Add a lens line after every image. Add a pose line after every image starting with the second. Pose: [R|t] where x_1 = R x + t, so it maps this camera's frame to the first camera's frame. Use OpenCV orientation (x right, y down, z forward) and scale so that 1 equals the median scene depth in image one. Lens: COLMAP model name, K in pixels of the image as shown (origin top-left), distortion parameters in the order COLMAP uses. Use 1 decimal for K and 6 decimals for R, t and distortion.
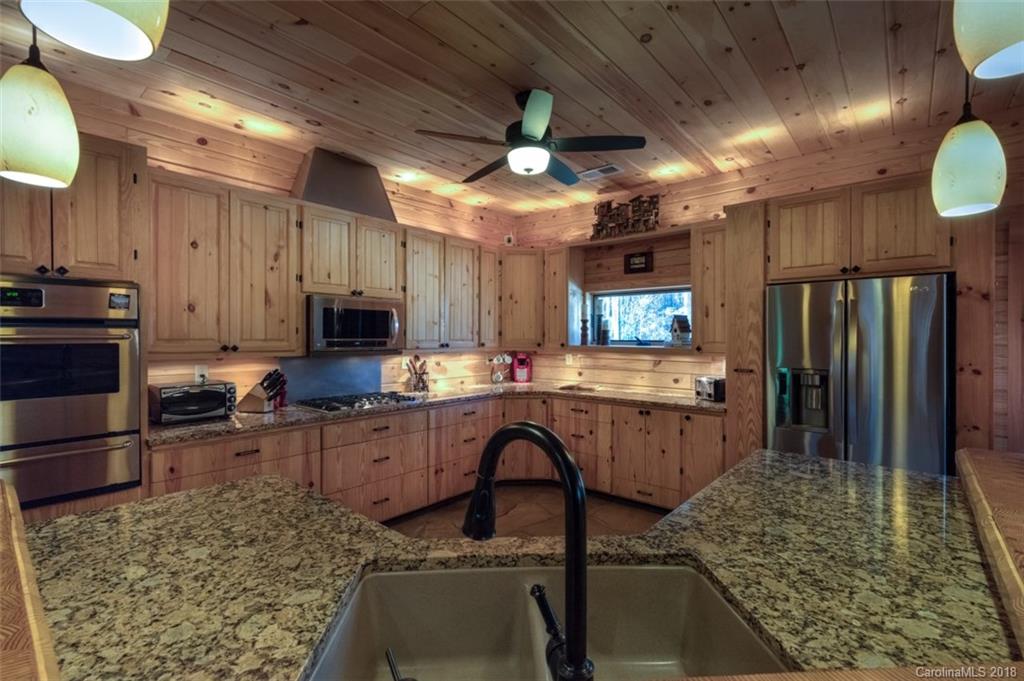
lens RADIAL K [[459.2, 0, 512.5], [0, 459.2, 339.0], [0, 0, 1]] dist [0.000270, 0.000237]
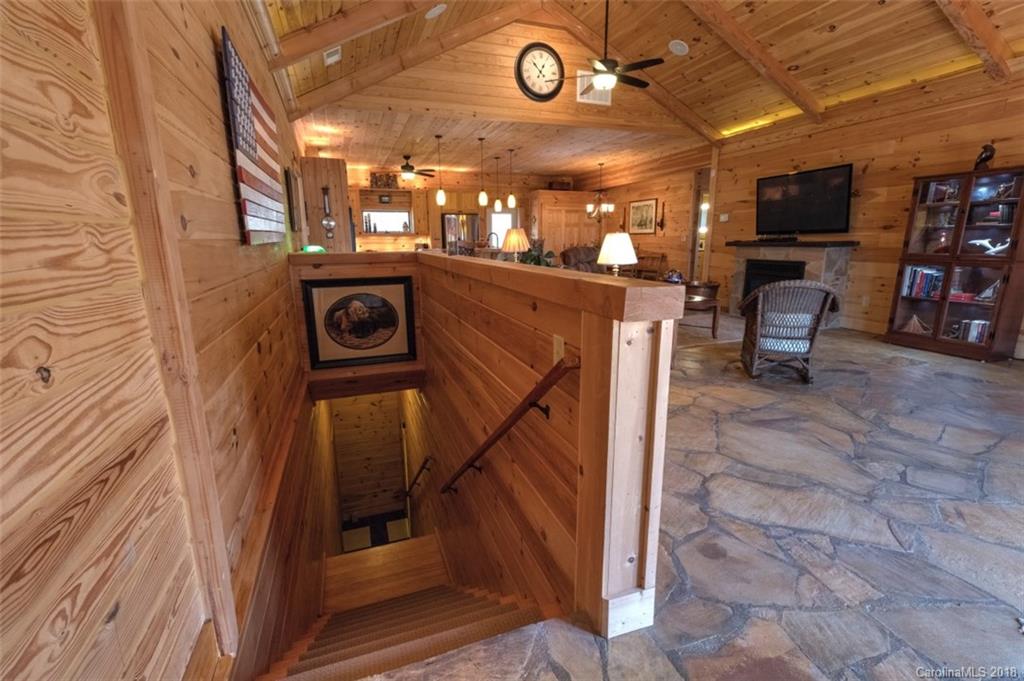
lens RADIAL K [[459.2, 0, 512.5], [0, 459.2, 340.3], [0, 0, 1]] dist [0.000270, 0.000237]
pose [[0.494182, -0.195976, 0.846981, -1.672003], [0.010097, 0.975488, 0.219819, 0.037379], [-0.869300, -0.100079, 0.484047, -0.890634]]
